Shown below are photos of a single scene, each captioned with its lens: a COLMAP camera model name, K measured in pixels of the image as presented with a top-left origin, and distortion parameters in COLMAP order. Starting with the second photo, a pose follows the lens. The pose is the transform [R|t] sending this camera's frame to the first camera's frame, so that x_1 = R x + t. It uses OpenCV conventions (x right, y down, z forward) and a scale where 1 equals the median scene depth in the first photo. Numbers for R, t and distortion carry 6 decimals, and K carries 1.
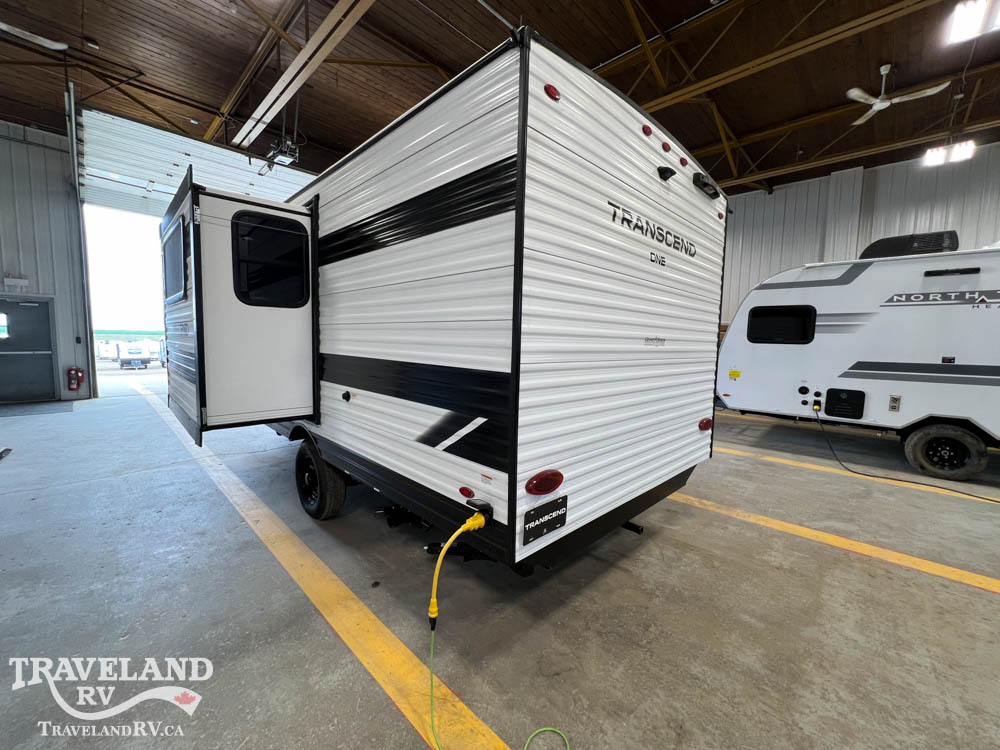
lens RADIAL K [[400.2, 0, 497.6], [0, 400.2, 373.3], [0, 0, 1]] dist [-0.002076, 0.000568]
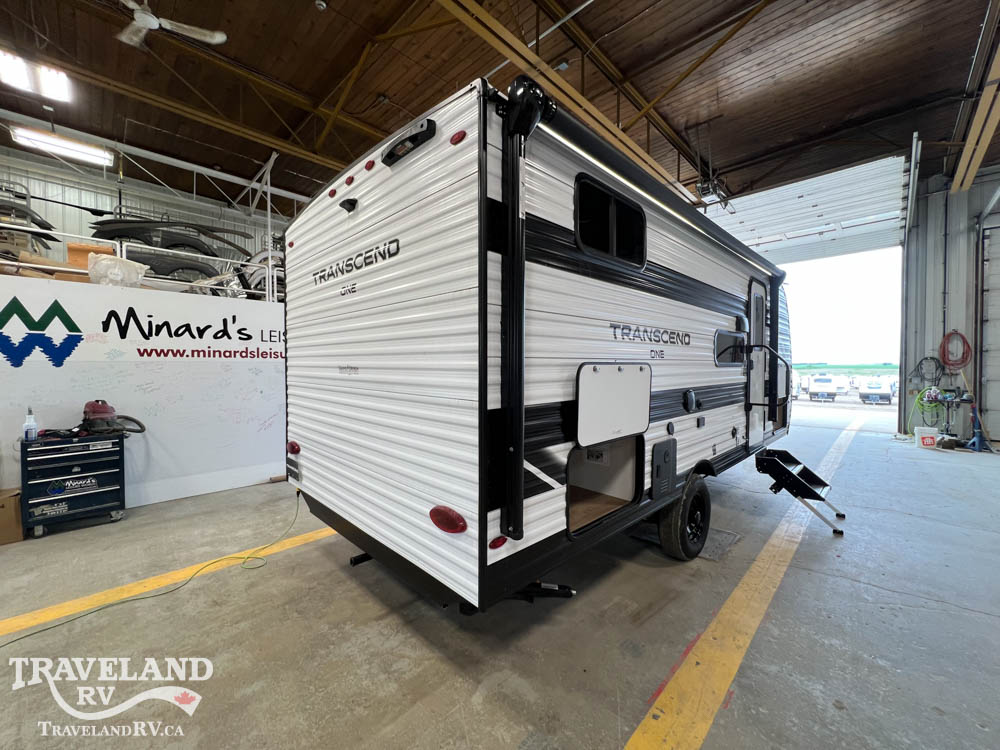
lens RADIAL K [[400.2, 0, 497.6], [0, 400.2, 373.3], [0, 0, 1]] dist [-0.002076, 0.000568]
pose [[-0.002094, -0.000544, -0.999998, 1.361042], [-0.088218, 0.996101, -0.000357, -0.100194], [0.996099, 0.088217, -0.002134, 1.338312]]
